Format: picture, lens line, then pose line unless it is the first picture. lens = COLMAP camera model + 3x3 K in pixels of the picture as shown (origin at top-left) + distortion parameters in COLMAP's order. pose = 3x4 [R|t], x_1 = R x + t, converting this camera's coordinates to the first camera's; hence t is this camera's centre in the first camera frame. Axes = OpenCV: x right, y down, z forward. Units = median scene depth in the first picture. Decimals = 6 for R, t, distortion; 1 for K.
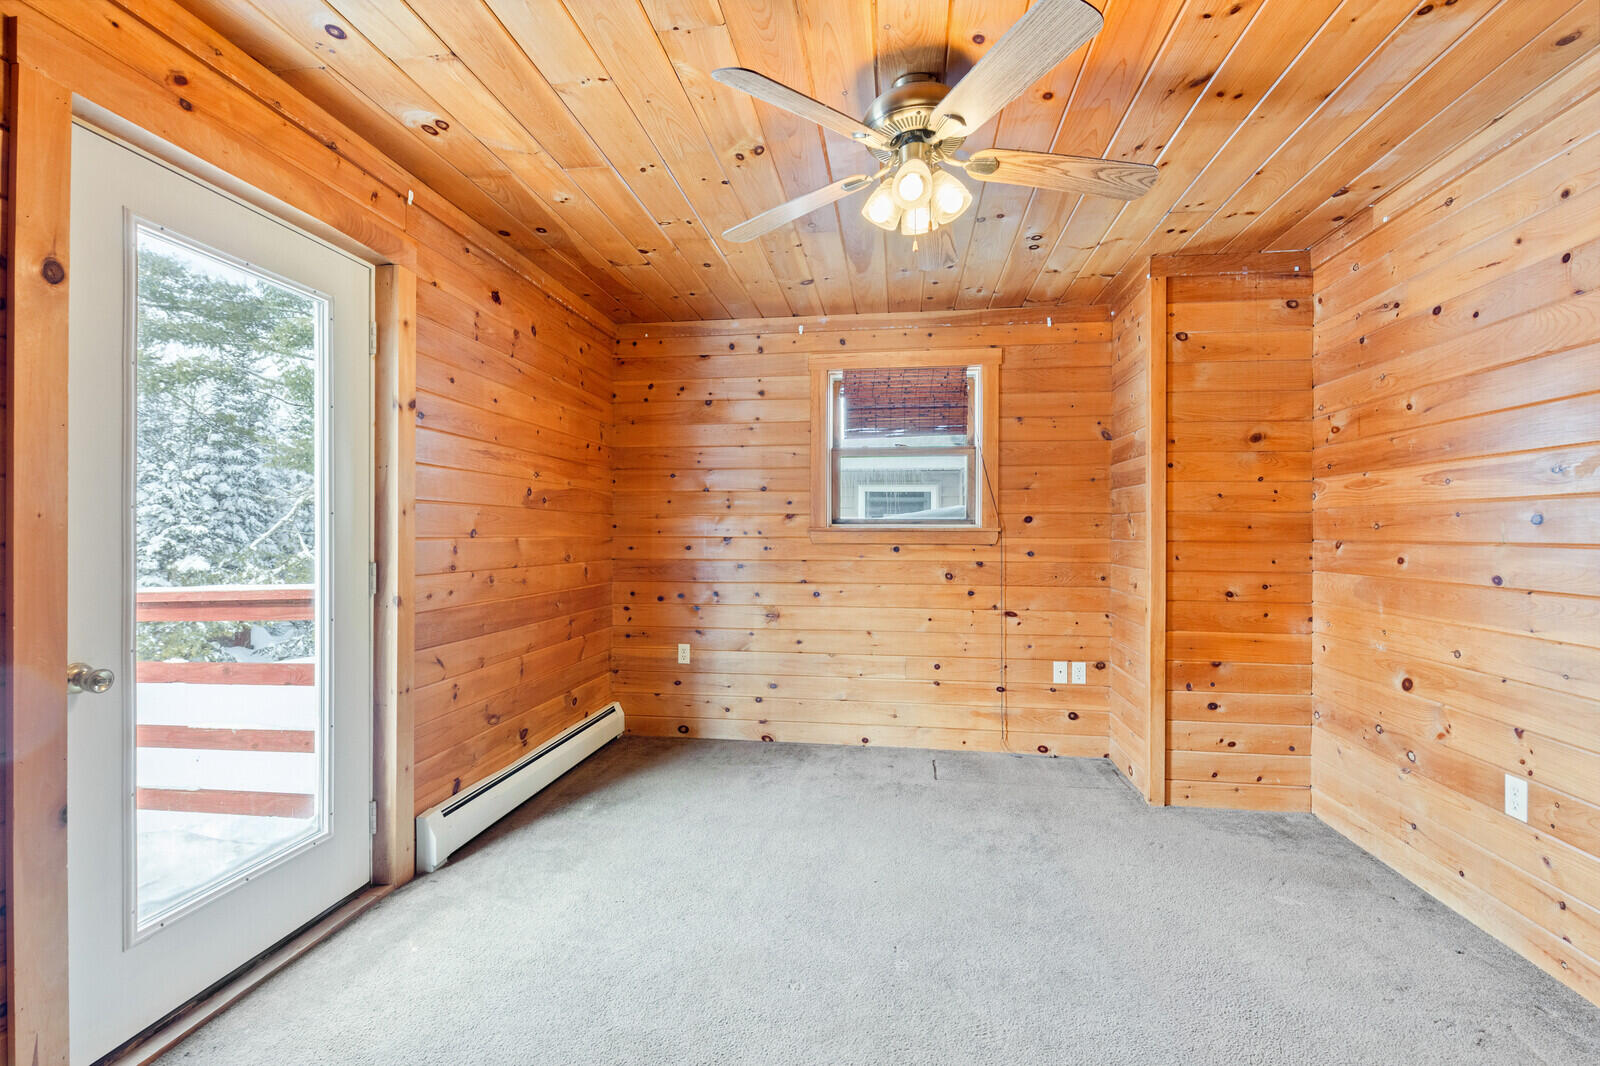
lens RADIAL K [[716.8, 0, 796.7], [0, 716.8, 531.1], [0, 0, 1]] dist [-0.000263, -0.000923]
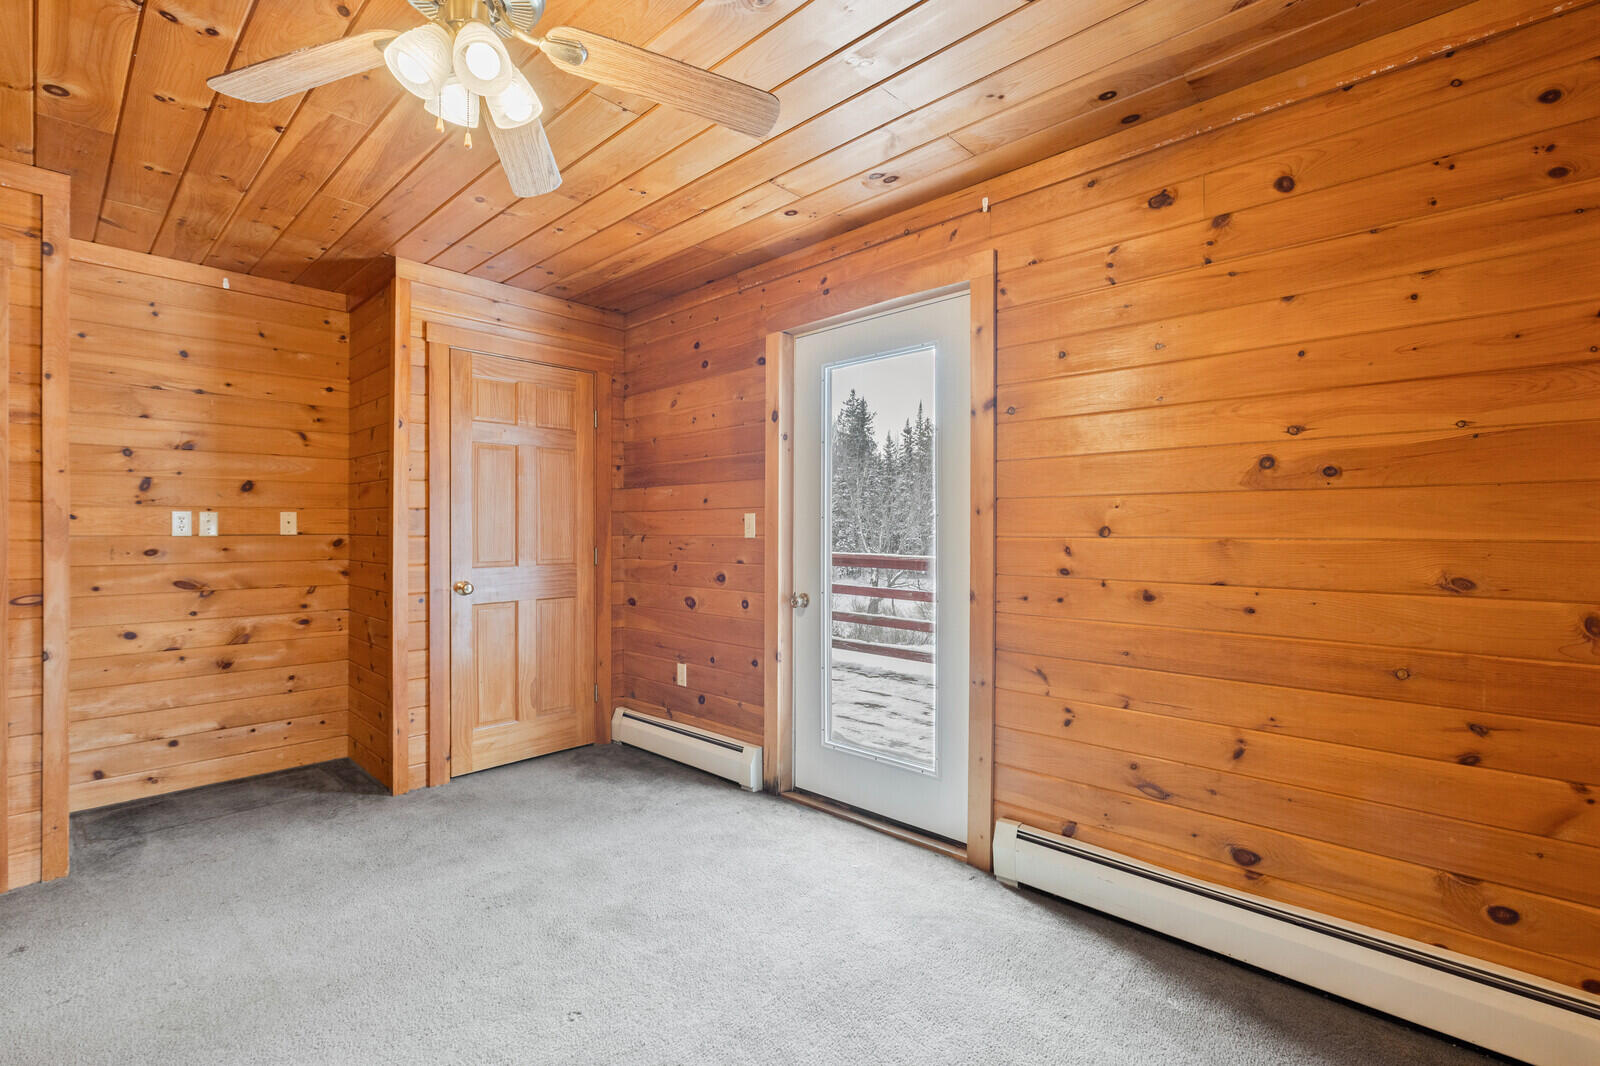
lens RADIAL K [[716.8, 0, 792.3], [0, 716.8, 534.3], [0, 0, 1]] dist [-0.000263, -0.000923]
pose [[-0.576689, -0.000075, -0.816964, 0.442527], [-0.001697, 0.999998, 0.001107, 0.005843], [0.816962, 0.002025, -0.576687, 1.318524]]
